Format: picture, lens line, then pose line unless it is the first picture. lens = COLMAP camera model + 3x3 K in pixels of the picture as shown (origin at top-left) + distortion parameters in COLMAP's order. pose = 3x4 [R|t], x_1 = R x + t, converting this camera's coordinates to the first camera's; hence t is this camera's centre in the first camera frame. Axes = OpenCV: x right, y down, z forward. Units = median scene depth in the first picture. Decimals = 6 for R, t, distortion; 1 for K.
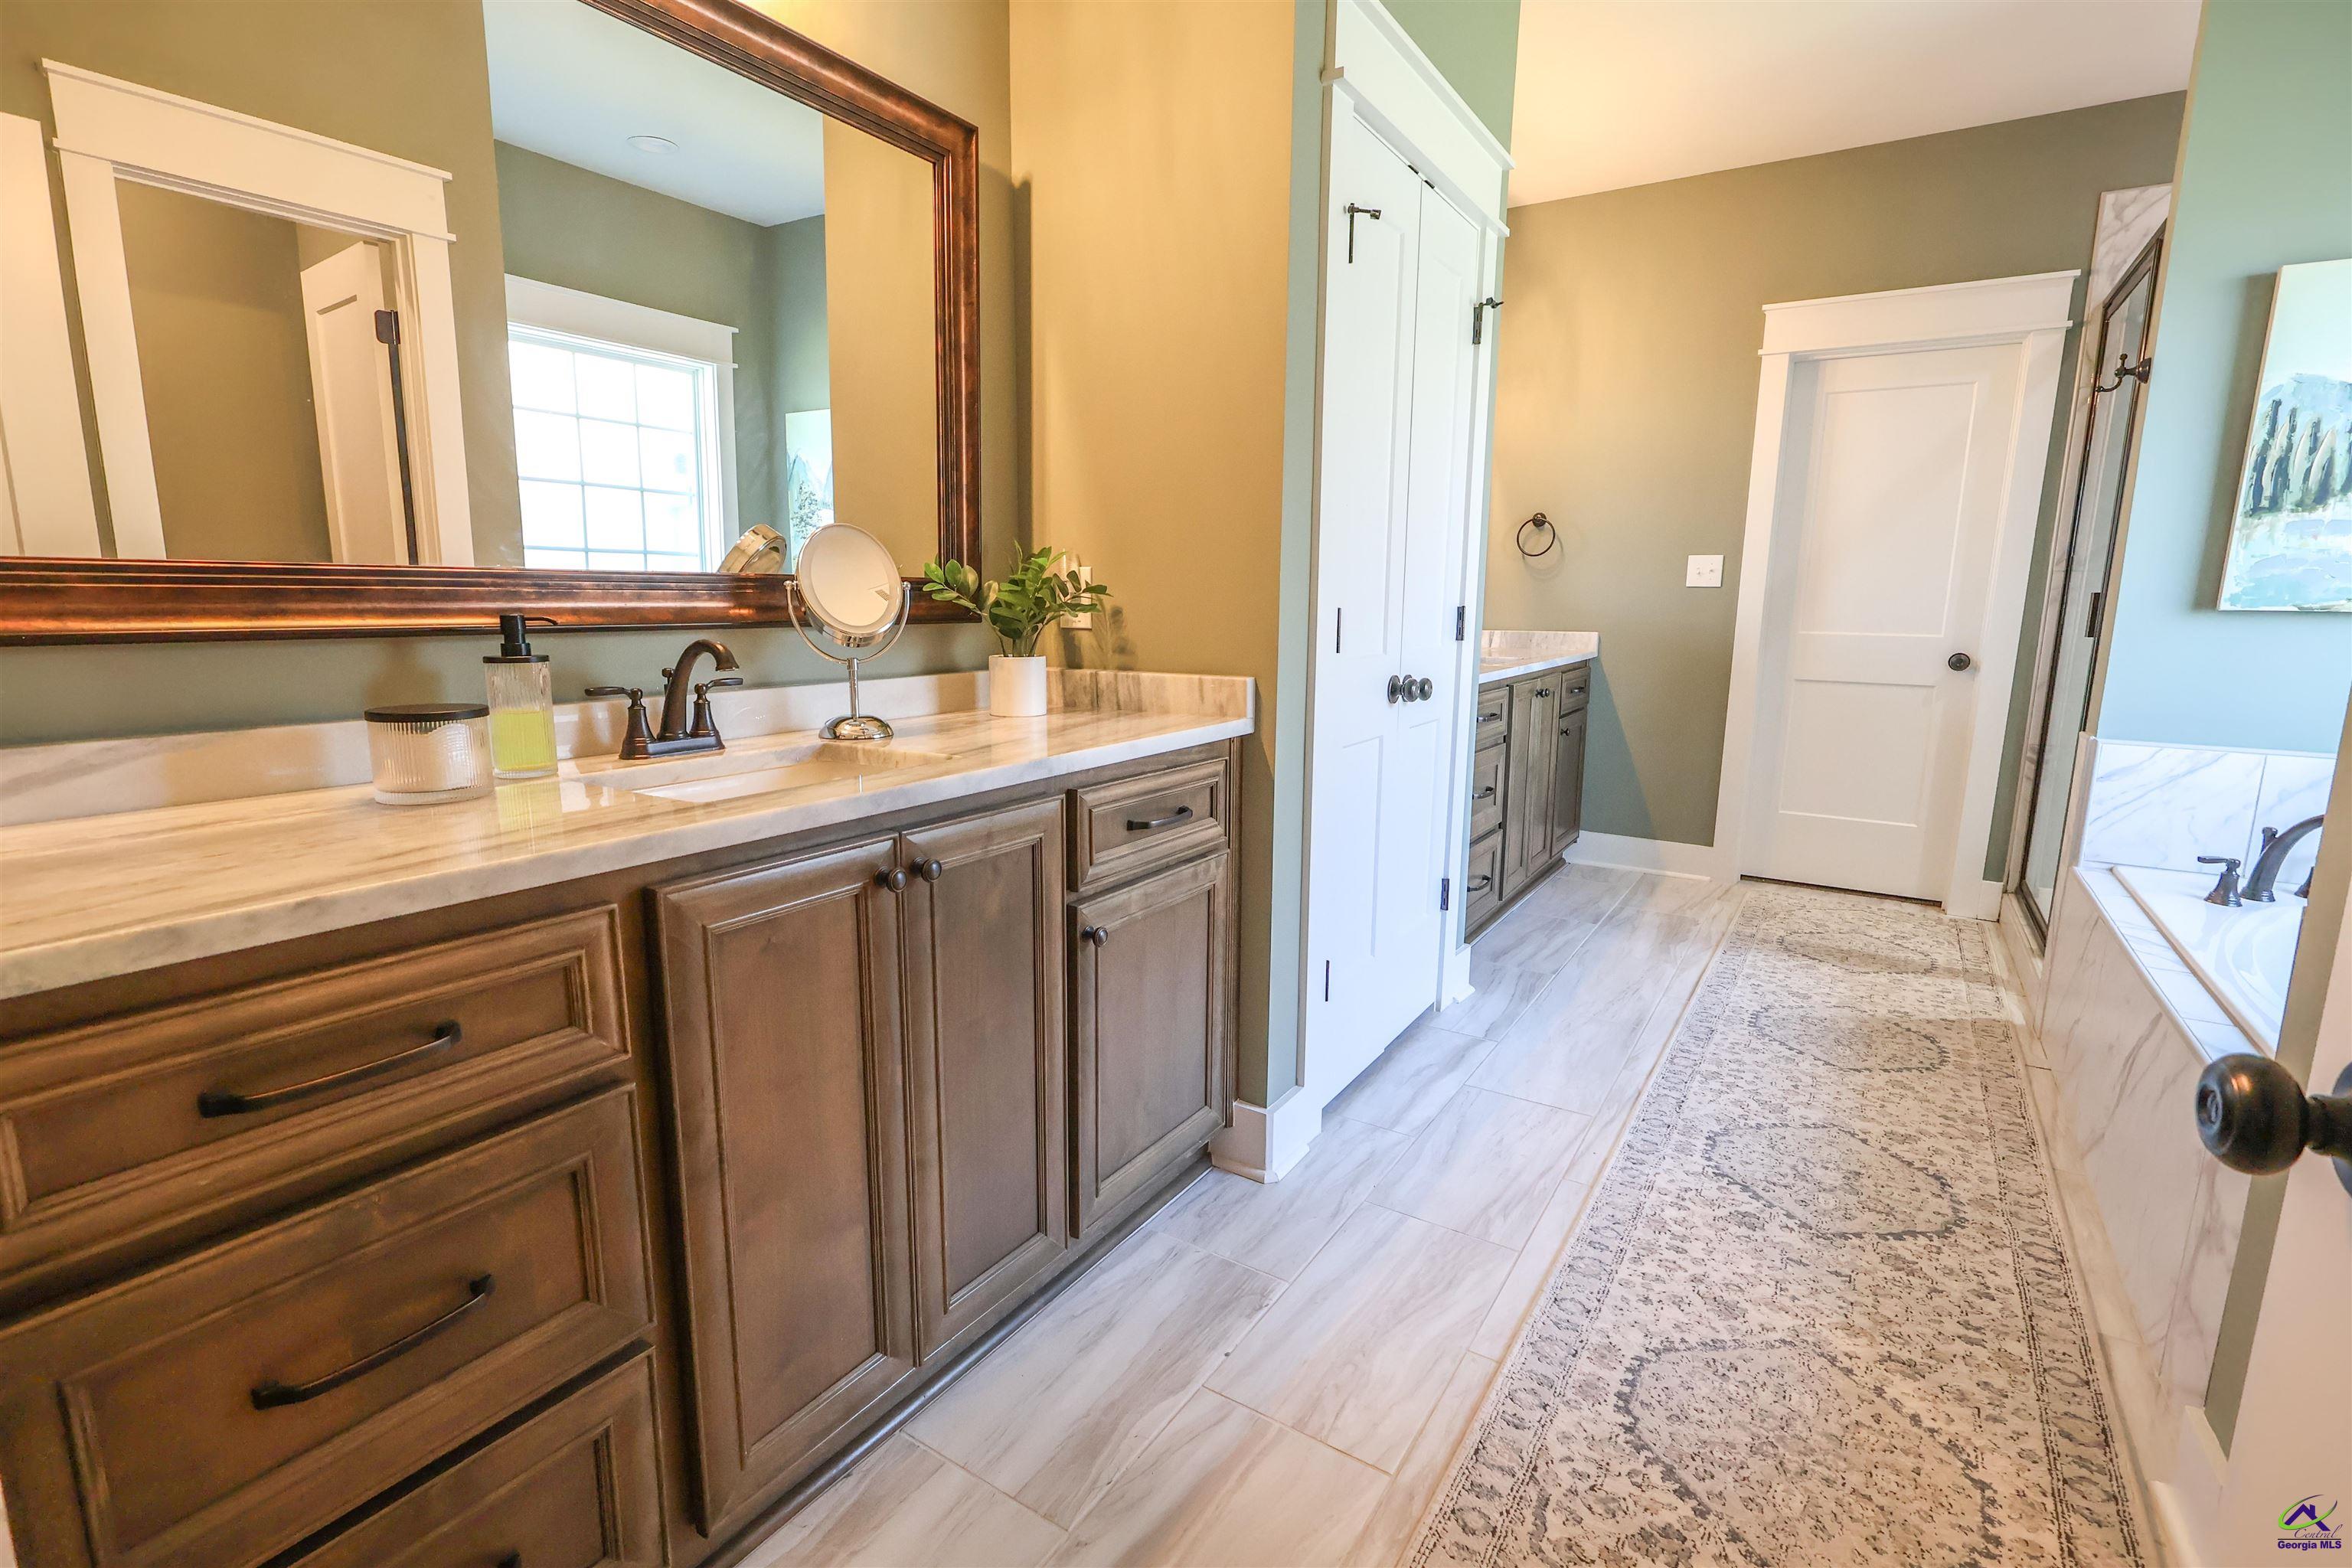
lens RADIAL K [[1084.4, 0, 1168.5], [0, 1084.4, 782.0], [0, 0, 1]] dist [-0.005158, 0.000866]
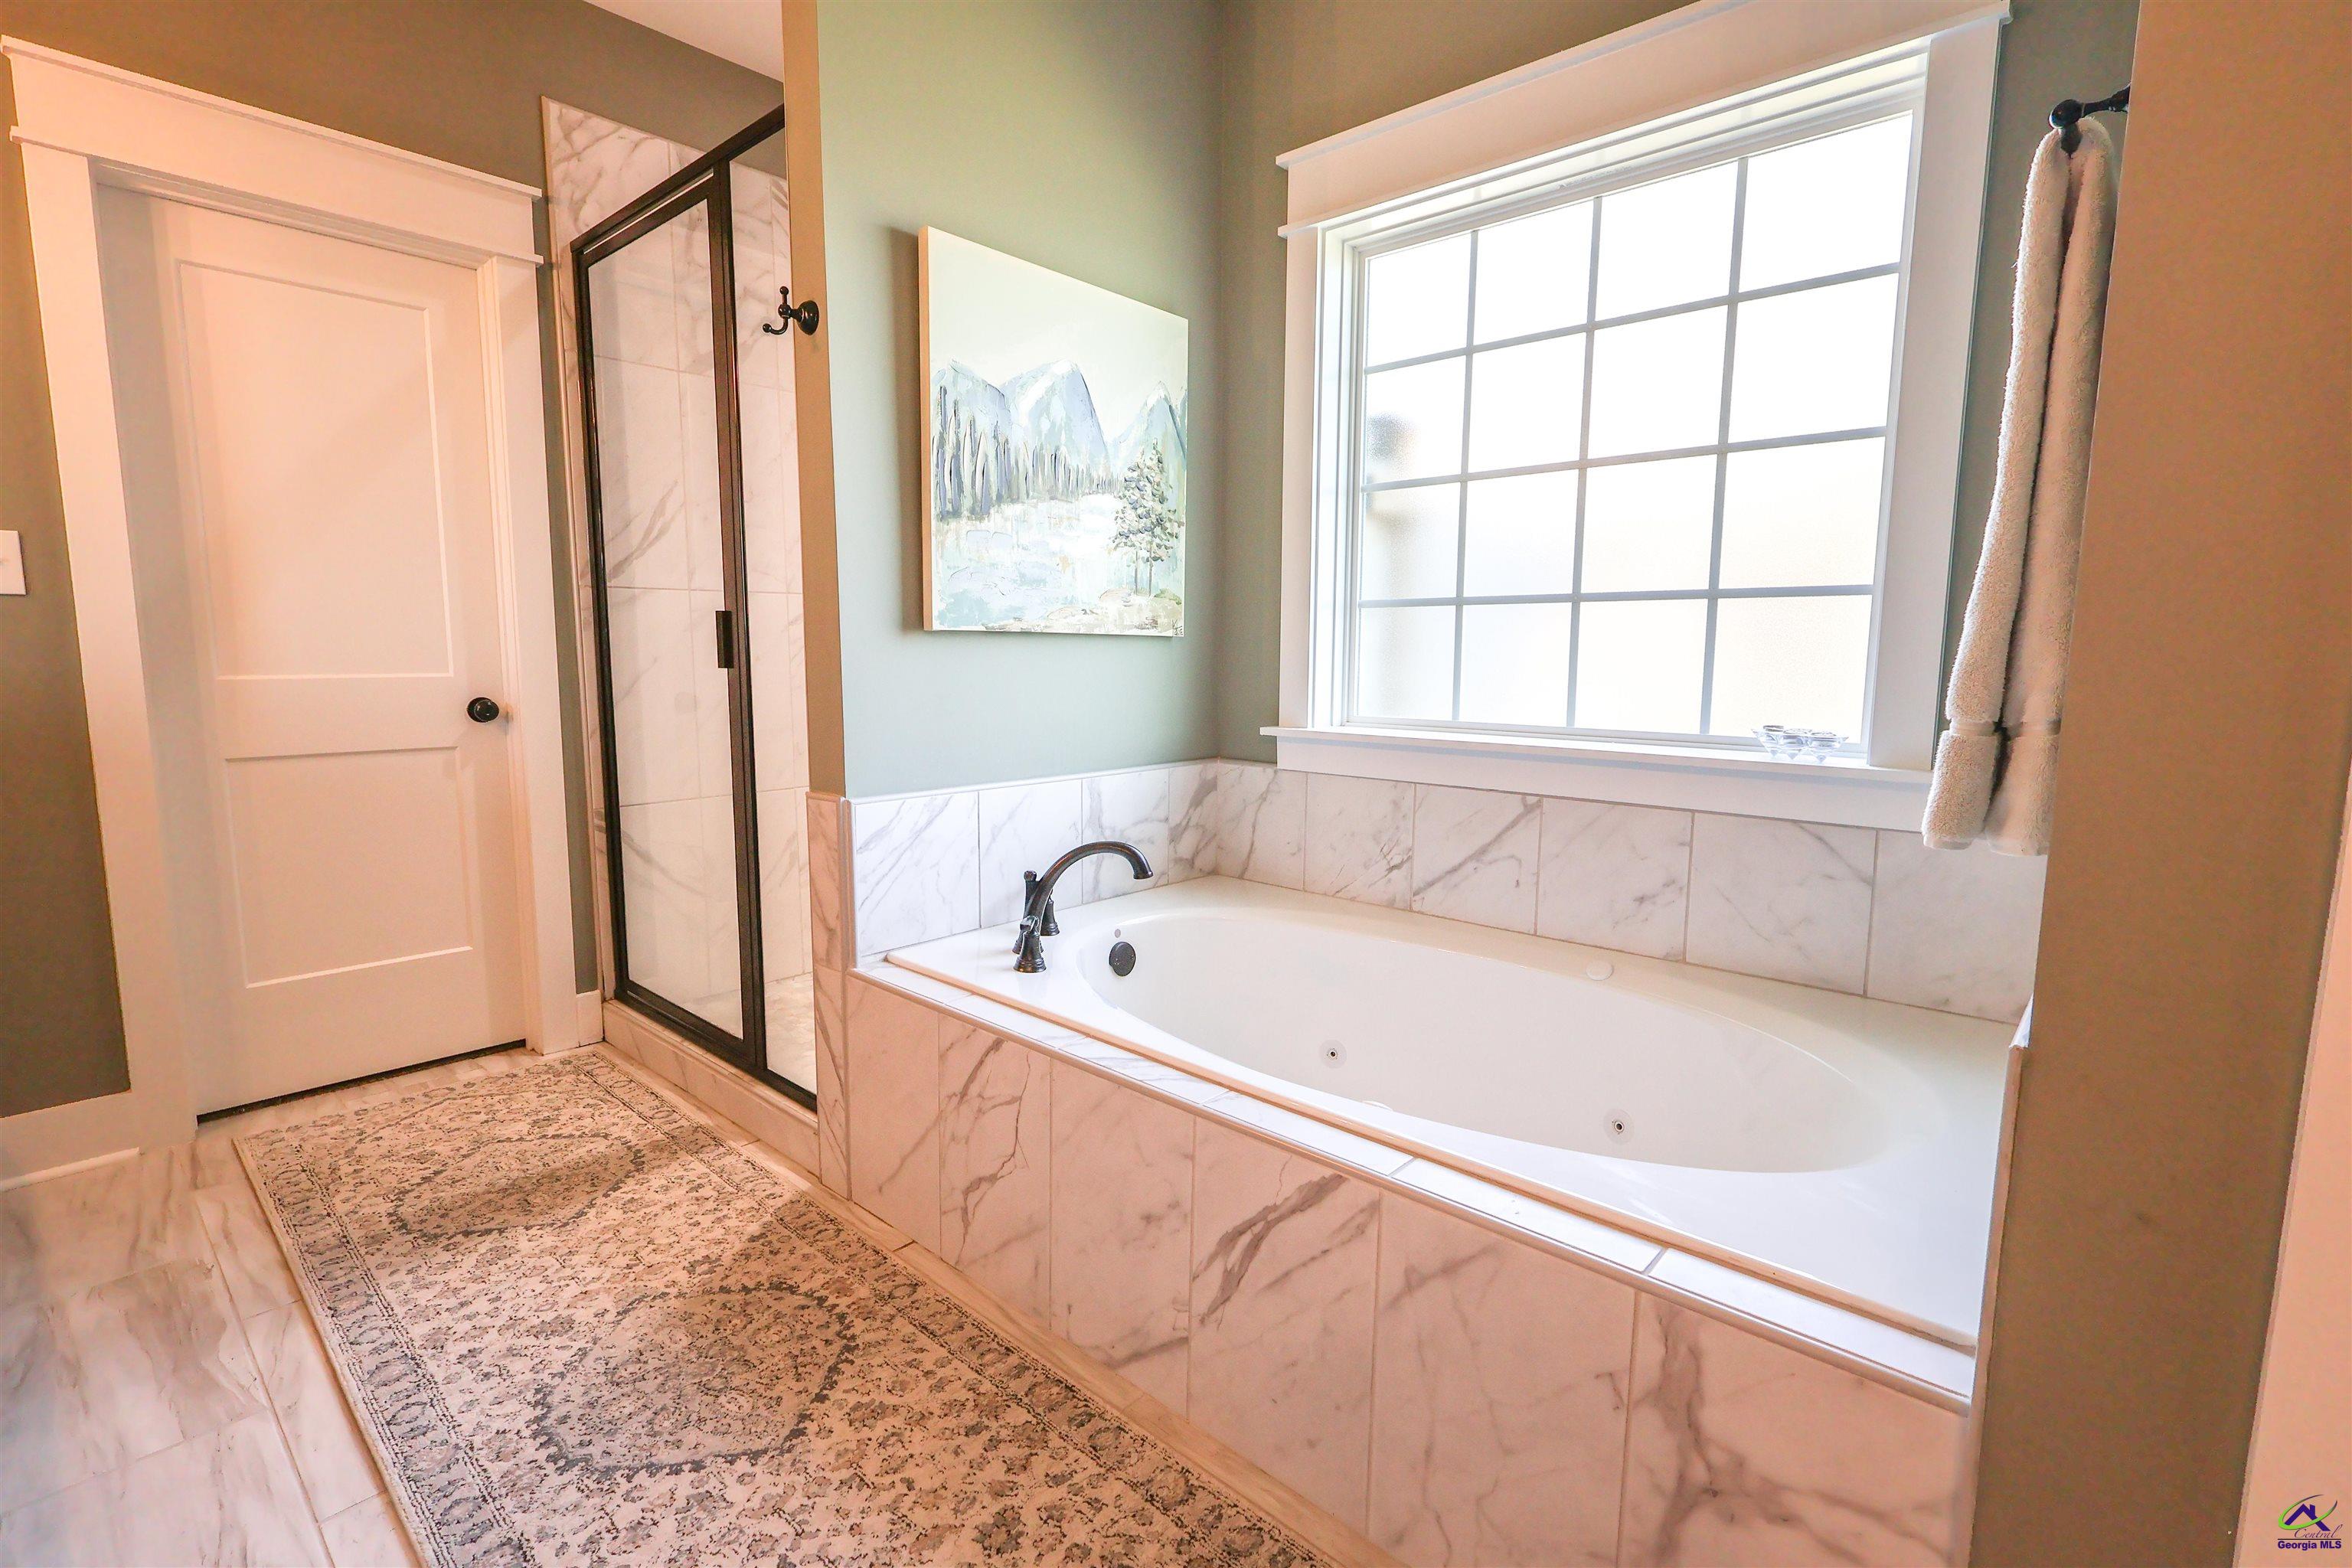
lens RADIAL K [[1084.4, 0, 1168.5], [0, 1084.4, 782.0], [0, 0, 1]] dist [-0.005158, 0.000866]
pose [[0.163659, -0.133969, 0.977378, 0.135048], [0.164724, 0.980538, 0.106819, -0.085437], [-0.972667, 0.143516, 0.182542, 0.566093]]
